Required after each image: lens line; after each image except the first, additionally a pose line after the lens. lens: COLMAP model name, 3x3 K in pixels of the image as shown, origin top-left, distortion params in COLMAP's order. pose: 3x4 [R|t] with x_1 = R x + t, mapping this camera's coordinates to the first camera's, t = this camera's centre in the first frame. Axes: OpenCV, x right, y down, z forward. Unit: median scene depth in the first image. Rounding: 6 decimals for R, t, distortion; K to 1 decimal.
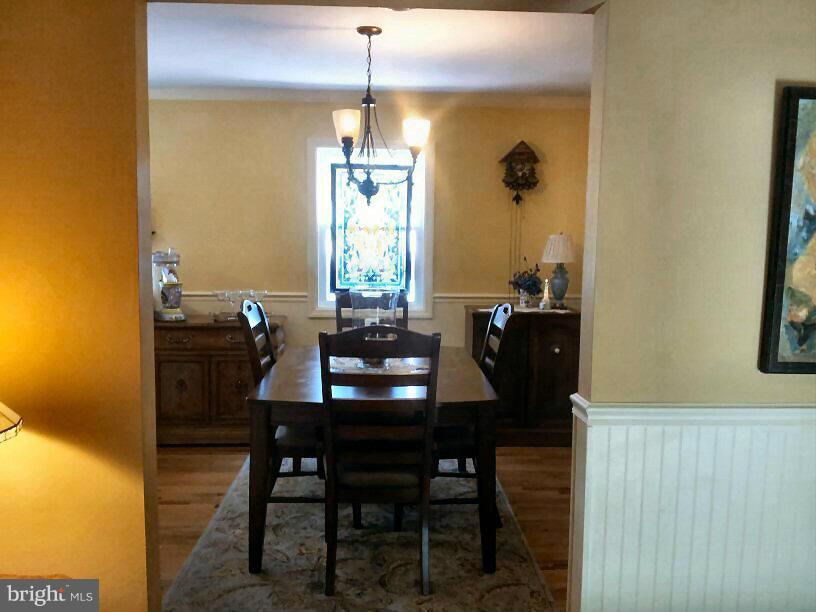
lens RADIAL K [[722.6, 0, 408.0], [0, 722.6, 306.0], [0, 0, 1]] dist [0.098707, -0.265293]
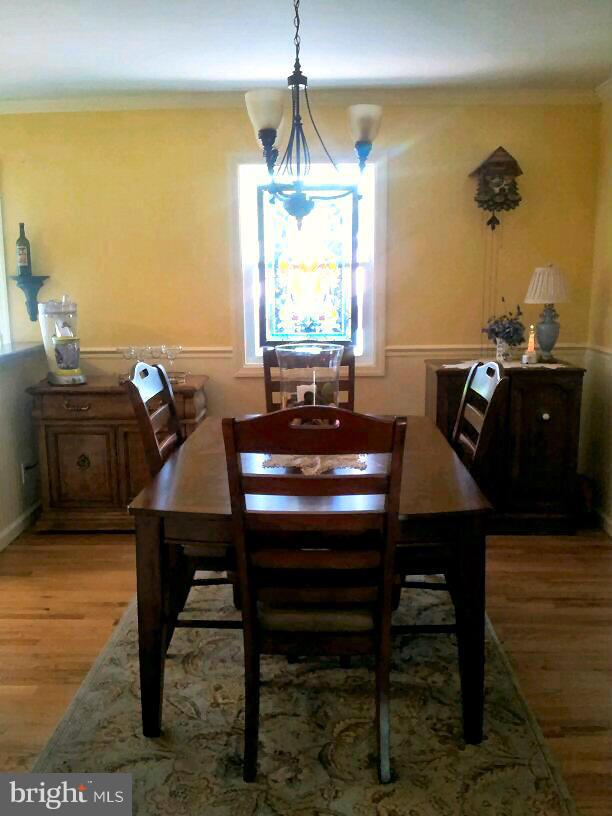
lens RADIAL K [[722.6, 0, 306.0], [0, 722.6, 408.0], [0, 0, 1]] dist [0.098707, -0.265293]
pose [[0.997695, -0.010514, -0.067036, -0.000883], [0.015761, 0.996811, 0.078229, -0.017618], [0.065999, -0.079105, 0.994679, 0.261594]]
